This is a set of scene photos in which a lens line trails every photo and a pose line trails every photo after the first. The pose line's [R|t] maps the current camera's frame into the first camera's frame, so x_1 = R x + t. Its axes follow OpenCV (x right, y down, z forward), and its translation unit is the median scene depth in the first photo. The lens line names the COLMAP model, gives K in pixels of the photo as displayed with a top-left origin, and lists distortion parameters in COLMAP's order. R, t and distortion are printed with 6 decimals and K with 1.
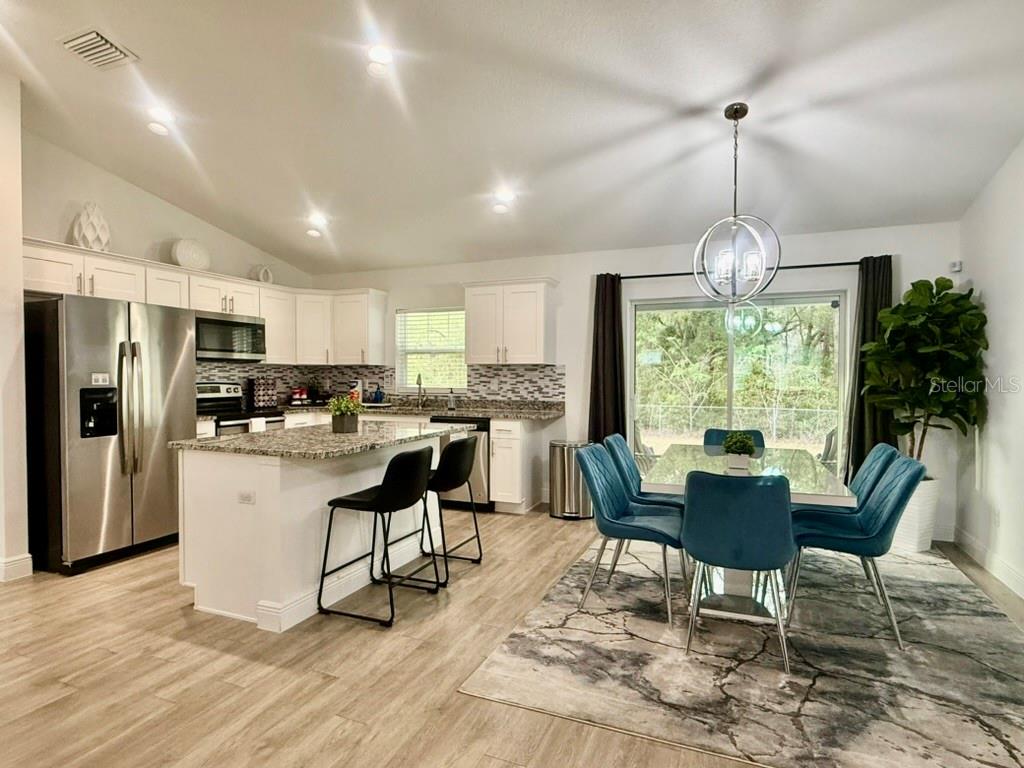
lens RADIAL K [[561.8, 0, 513.0], [0, 561.8, 385.6], [0, 0, 1]] dist [0.001850, 0.001480]
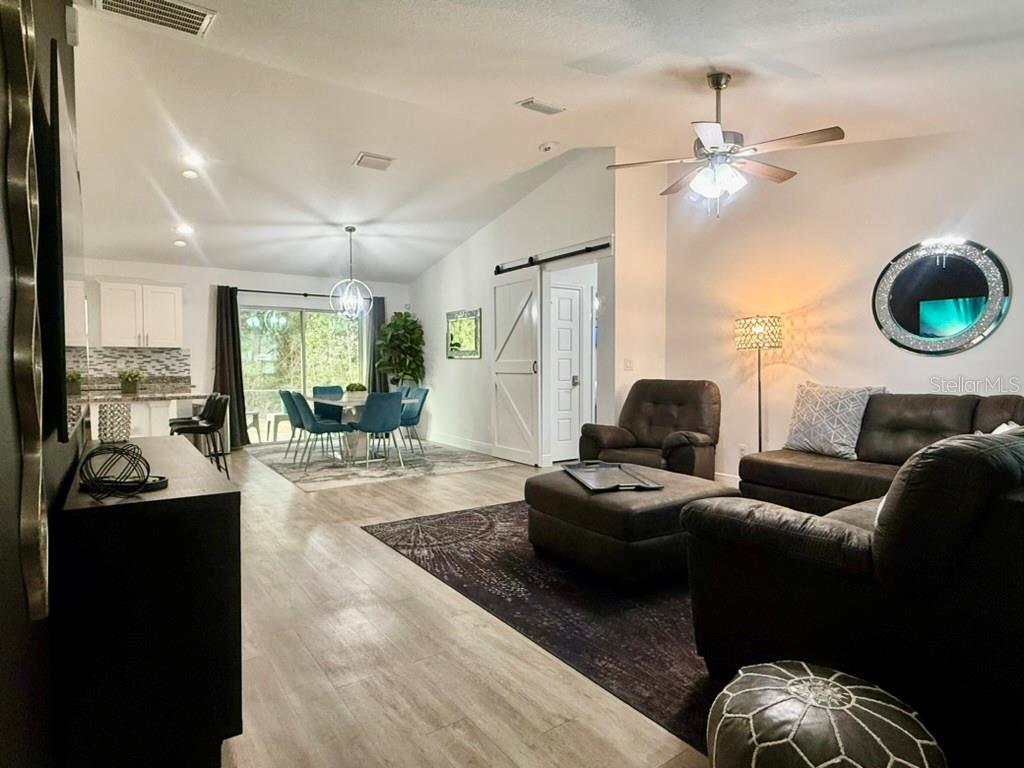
lens RADIAL K [[567.1, 0, 510.0], [0, 567.1, 382.8], [0, 0, 1]] dist [0.001487, 0.000506]
pose [[0.541722, -0.029889, 0.840026, -0.893377], [0.021470, 0.999534, 0.021718, 0.044563], [-0.840284, 0.006270, 0.542111, -0.535797]]
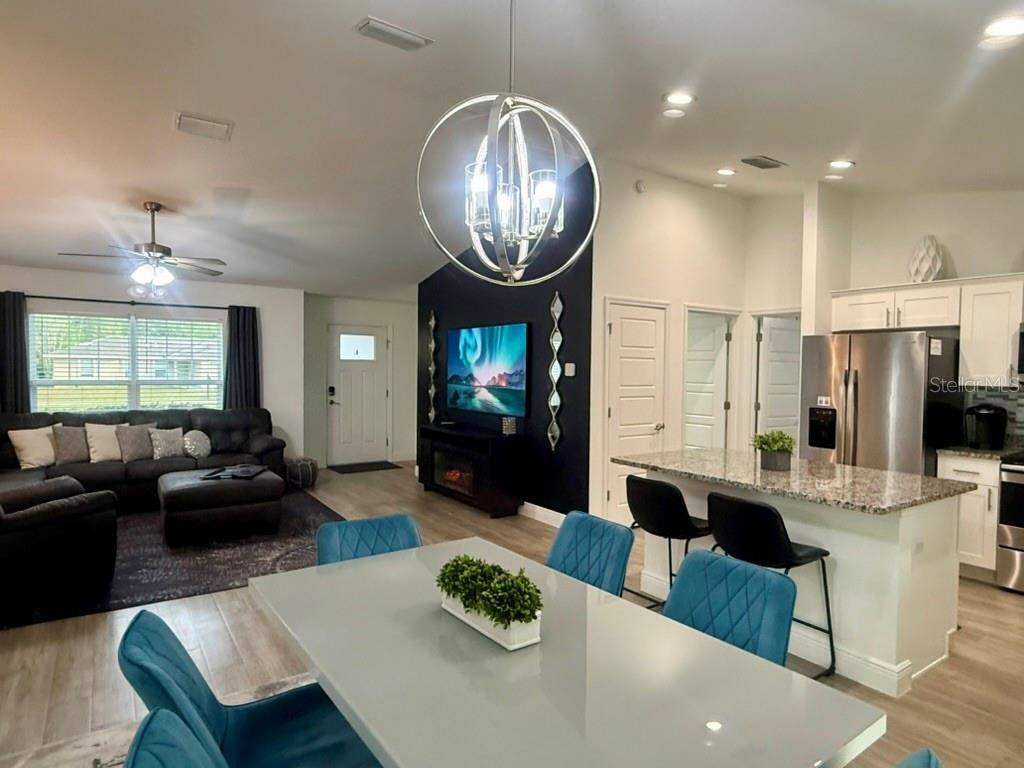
lens RADIAL K [[567.1, 0, 510.0], [0, 567.1, 382.8], [0, 0, 1]] dist [0.001487, 0.000506]
pose [[-0.546228, 0.010889, -0.837566, 0.627312], [-0.032944, 0.998863, 0.034471, -0.066180], [0.836989, 0.046422, -0.545248, 1.017175]]
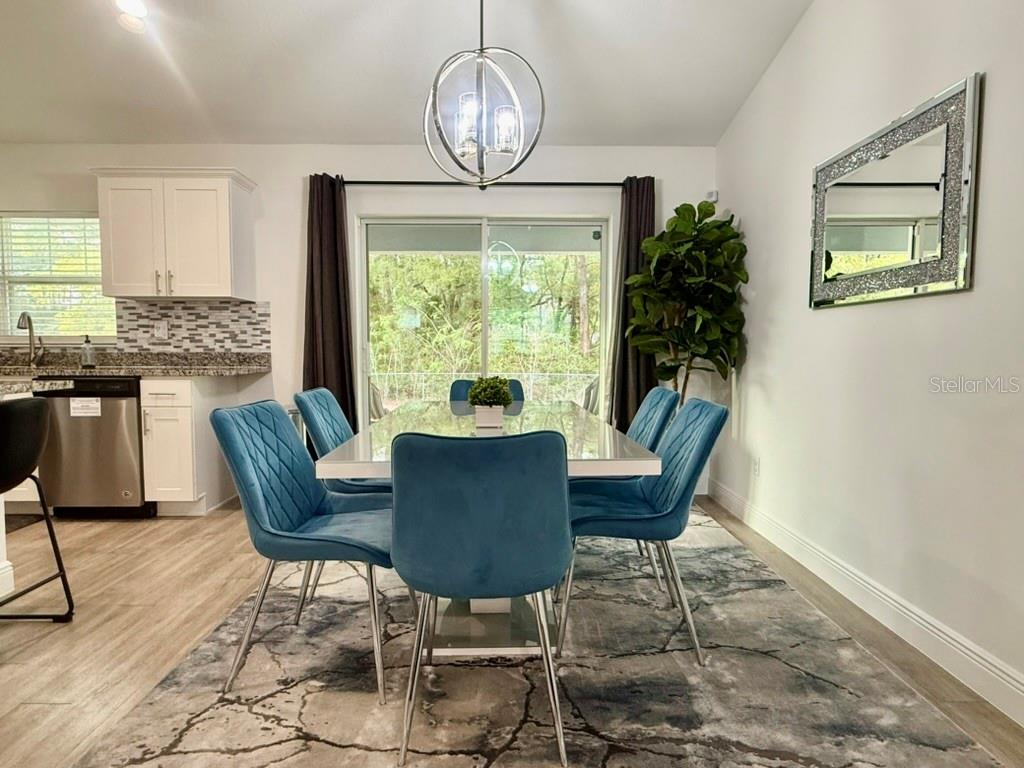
lens RADIAL K [[567.1, 0, 510.0], [0, 567.1, 382.8], [0, 0, 1]] dist [0.001487, 0.000506]
pose [[0.921140, -0.025563, 0.388392, 0.128993], [0.008282, 0.998902, 0.046102, 0.050177], [-0.389144, -0.039250, 0.920340, 0.293767]]
